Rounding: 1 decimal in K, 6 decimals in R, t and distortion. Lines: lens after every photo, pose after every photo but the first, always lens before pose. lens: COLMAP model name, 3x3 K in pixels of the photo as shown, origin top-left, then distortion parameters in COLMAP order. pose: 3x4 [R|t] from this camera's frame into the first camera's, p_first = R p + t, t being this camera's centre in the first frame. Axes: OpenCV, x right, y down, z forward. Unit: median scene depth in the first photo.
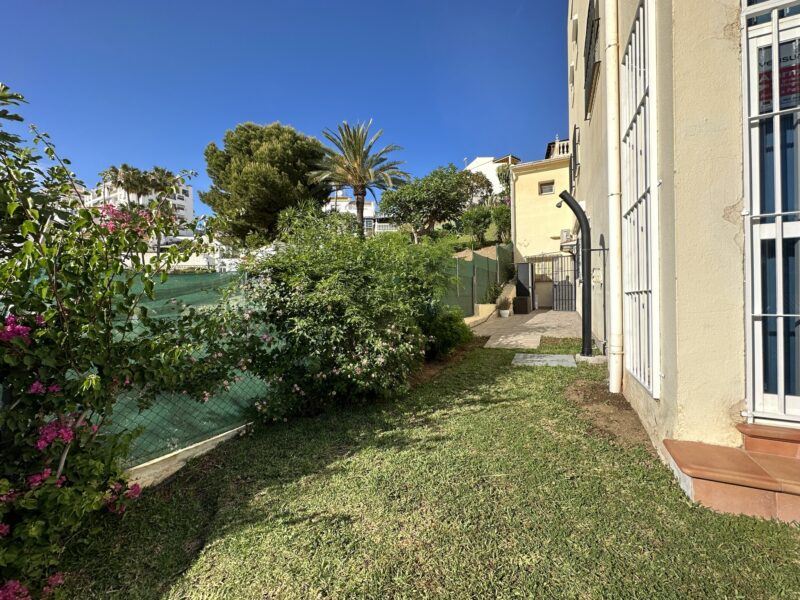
lens RADIAL K [[324.3, 0, 400.0], [0, 324.3, 300.0], [0, 0, 1]] dist [-0.001888, -0.000152]
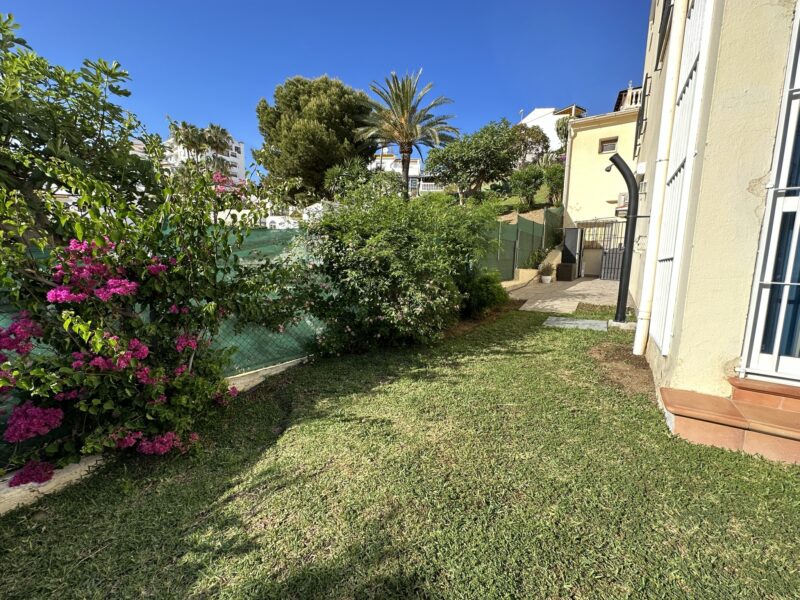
lens RADIAL K [[324.3, 0, 400.0], [0, 324.3, 300.0], [0, 0, 1]] dist [-0.001888, -0.000152]
pose [[0.991167, 0.054150, -0.121061, 0.009806], [-0.039731, 0.992159, 0.118495, 0.013611], [0.126528, -0.112639, 0.985547, -0.133672]]
